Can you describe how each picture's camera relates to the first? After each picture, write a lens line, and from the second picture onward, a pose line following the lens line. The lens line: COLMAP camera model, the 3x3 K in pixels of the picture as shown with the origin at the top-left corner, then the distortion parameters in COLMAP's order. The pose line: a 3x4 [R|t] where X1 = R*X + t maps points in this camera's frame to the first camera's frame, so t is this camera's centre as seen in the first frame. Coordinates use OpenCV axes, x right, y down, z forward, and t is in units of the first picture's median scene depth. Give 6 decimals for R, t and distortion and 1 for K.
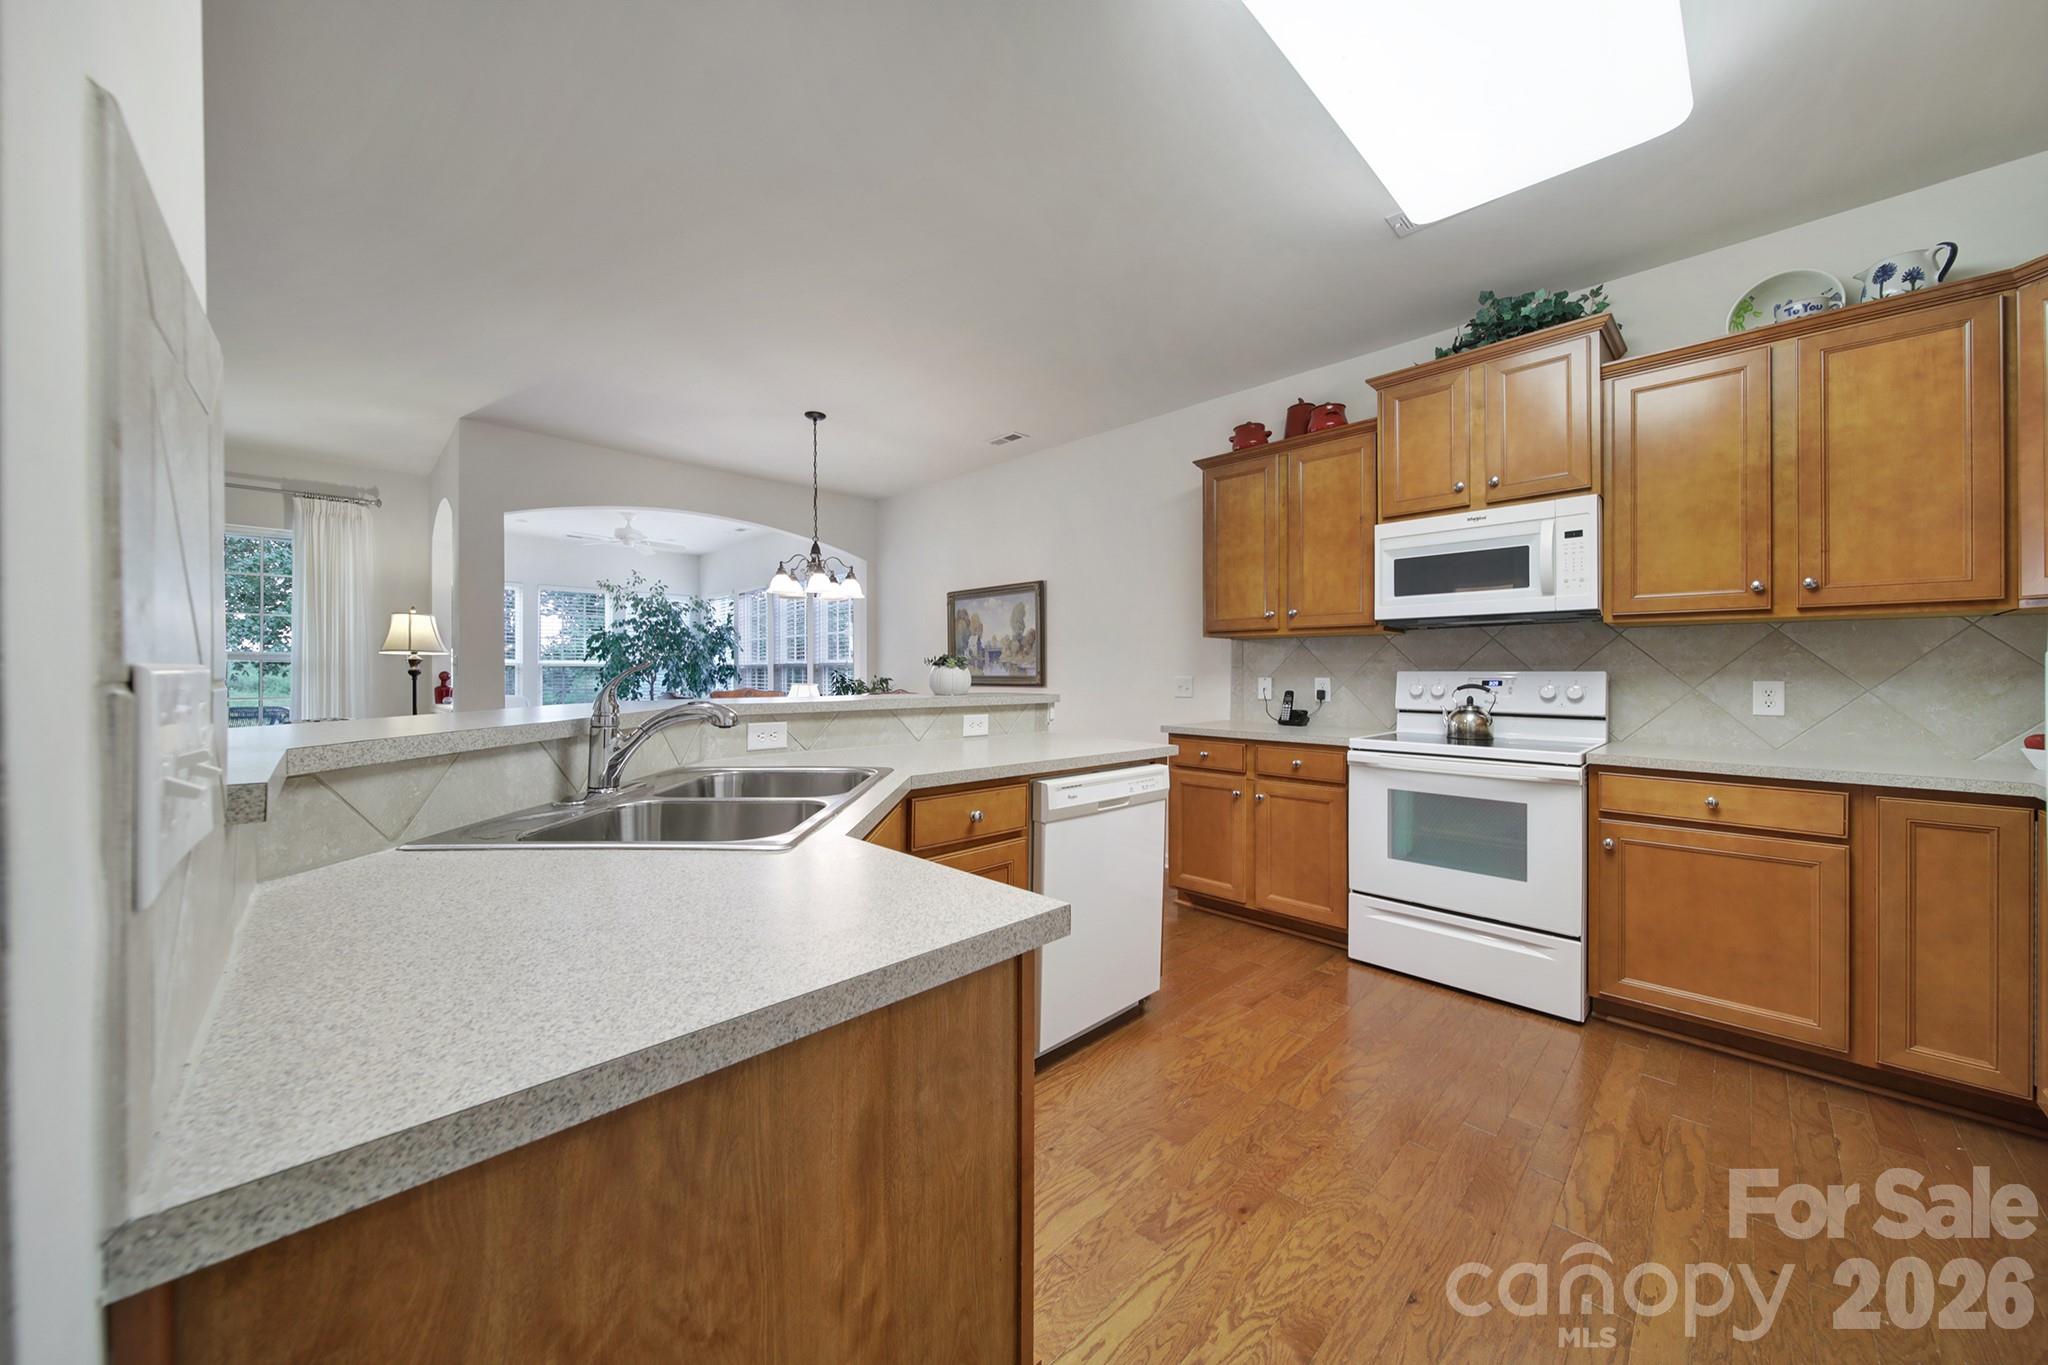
lens RADIAL K [[719.6, 0, 1016.1], [0, 719.6, 676.3], [0, 0, 1]] dist [-0.002072, -0.001063]
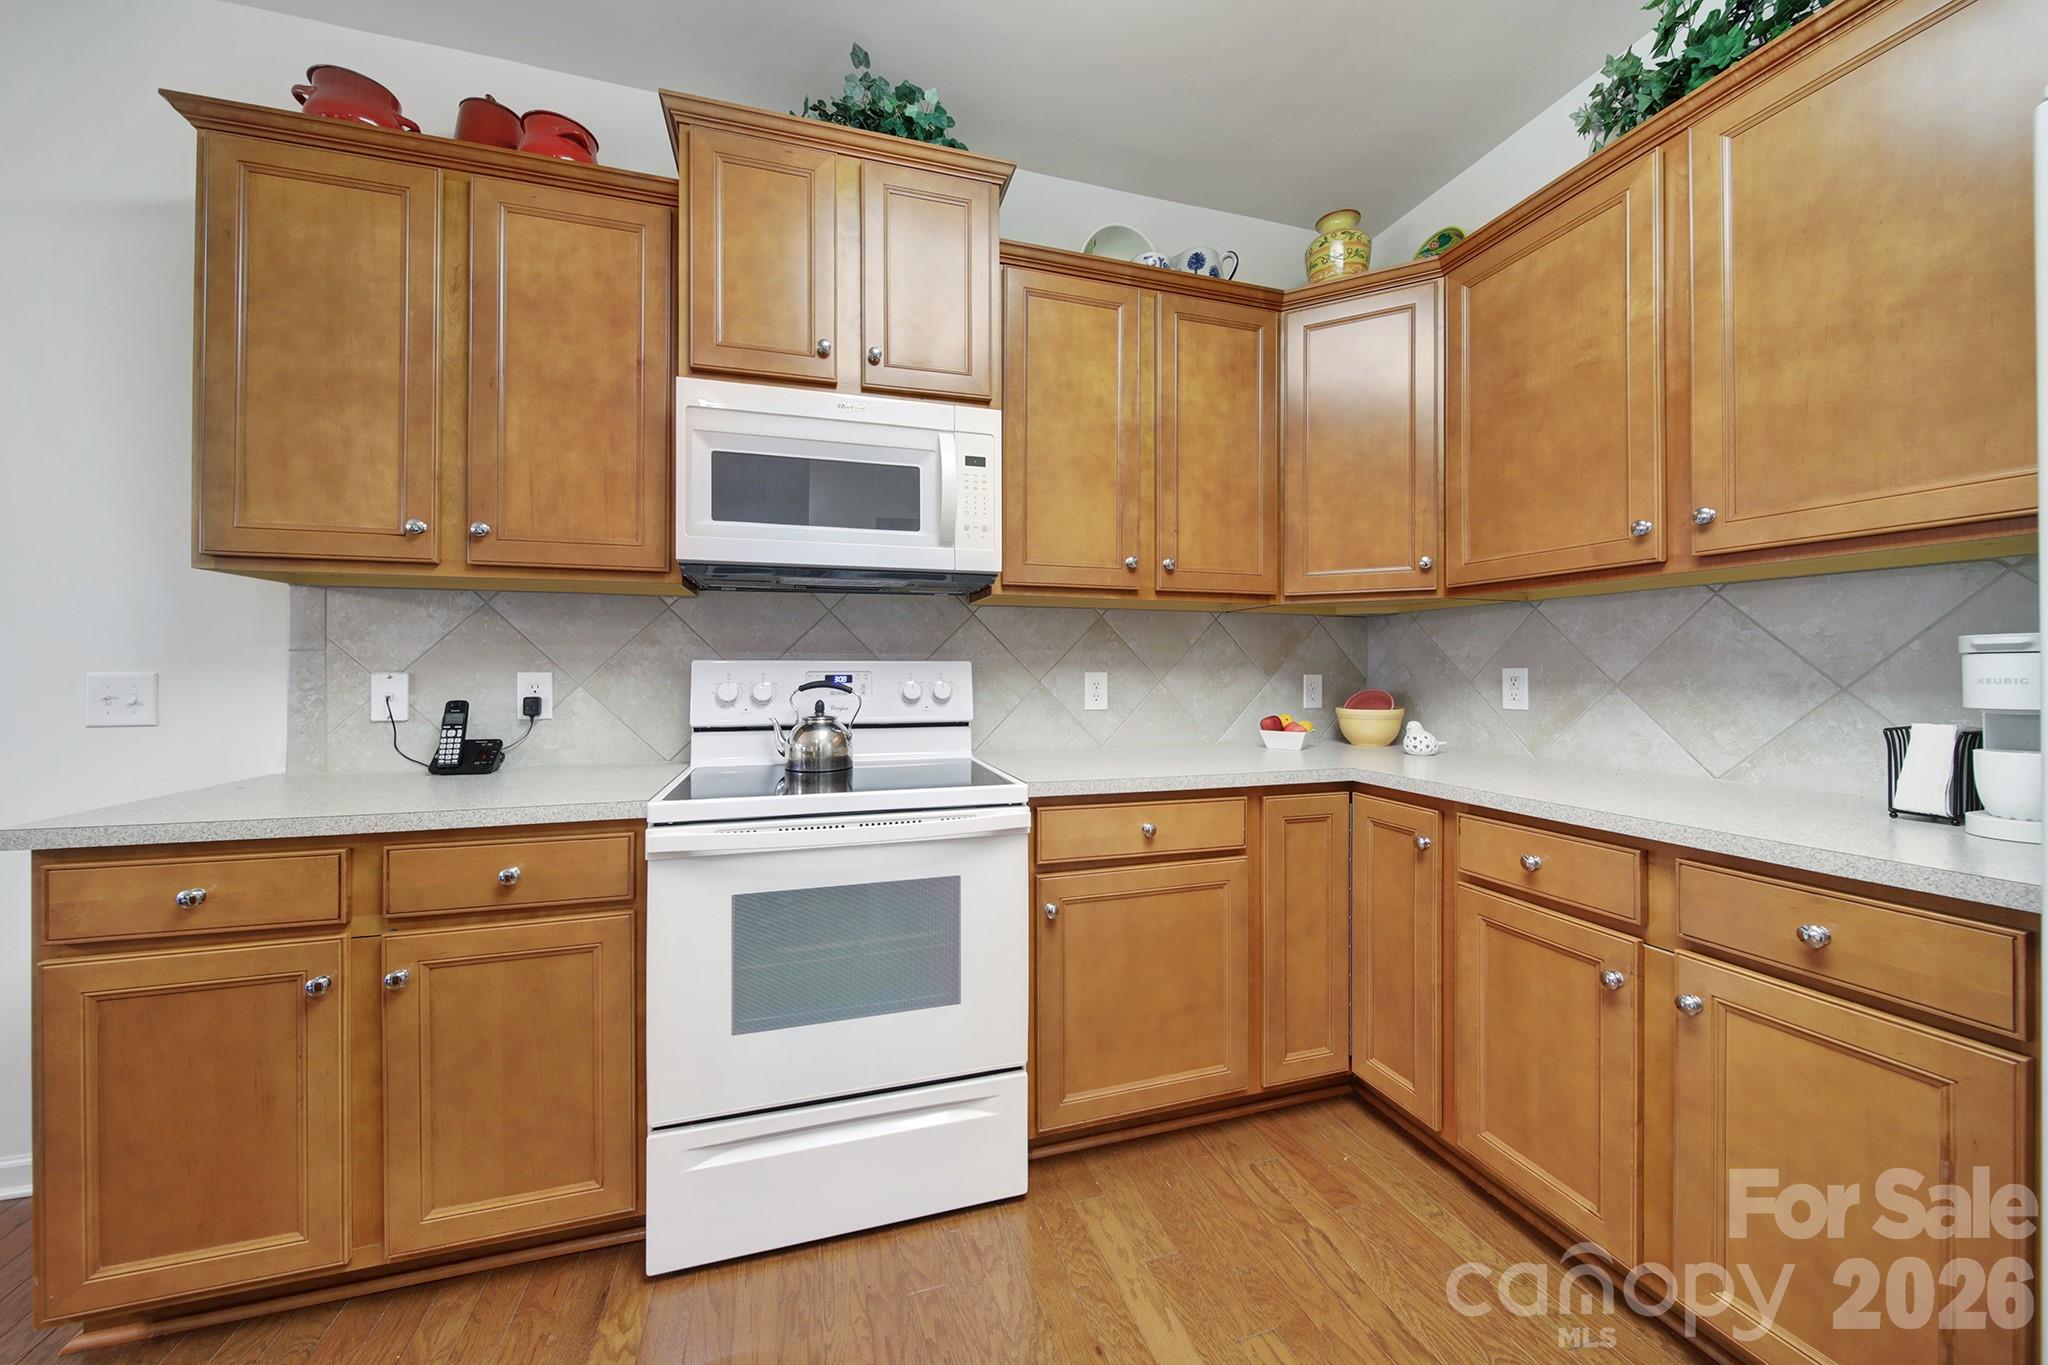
lens RADIAL K [[719.6, 0, 1019.6], [0, 719.6, 663.4], [0, 0, 1]] dist [-0.002072, -0.001063]
pose [[0.456532, 0.004732, 0.889694, 0.125994], [0.005055, 0.999956, -0.007912, 0.001293], [-0.889693, 0.008109, 0.456488, 0.449923]]
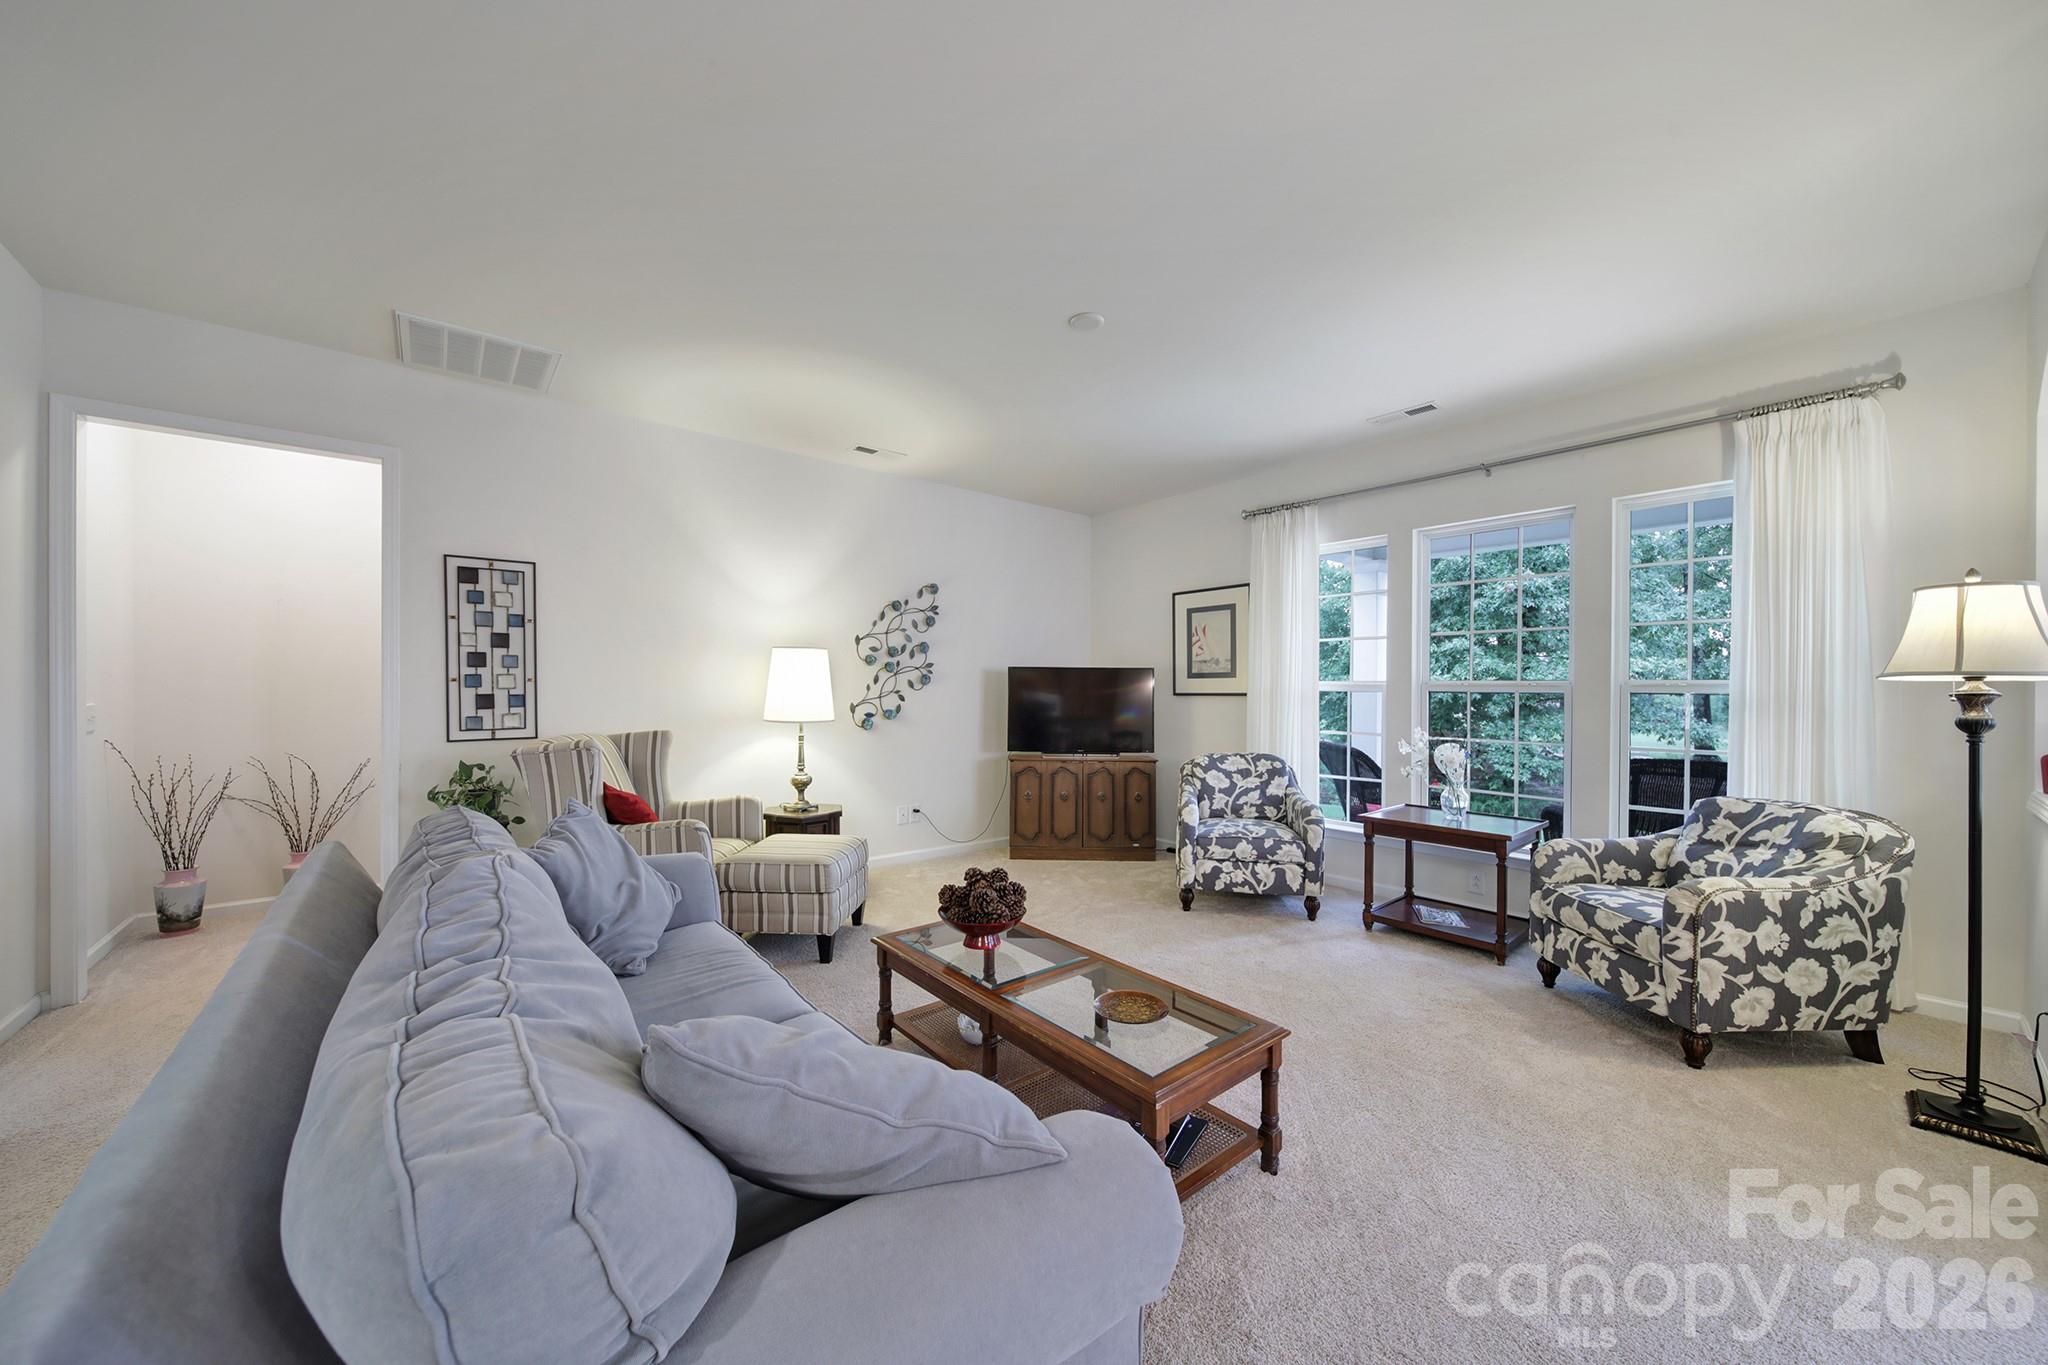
lens RADIAL K [[719.6, 0, 1025.5], [0, 719.6, 694.0], [0, 0, 1]] dist [-0.002072, -0.001063]
pose [[-0.074545, 0.005364, -0.997203, -0.499225], [-0.007712, 0.999953, 0.005955, -0.028180], [0.997188, 0.008134, -0.074500, 0.627309]]
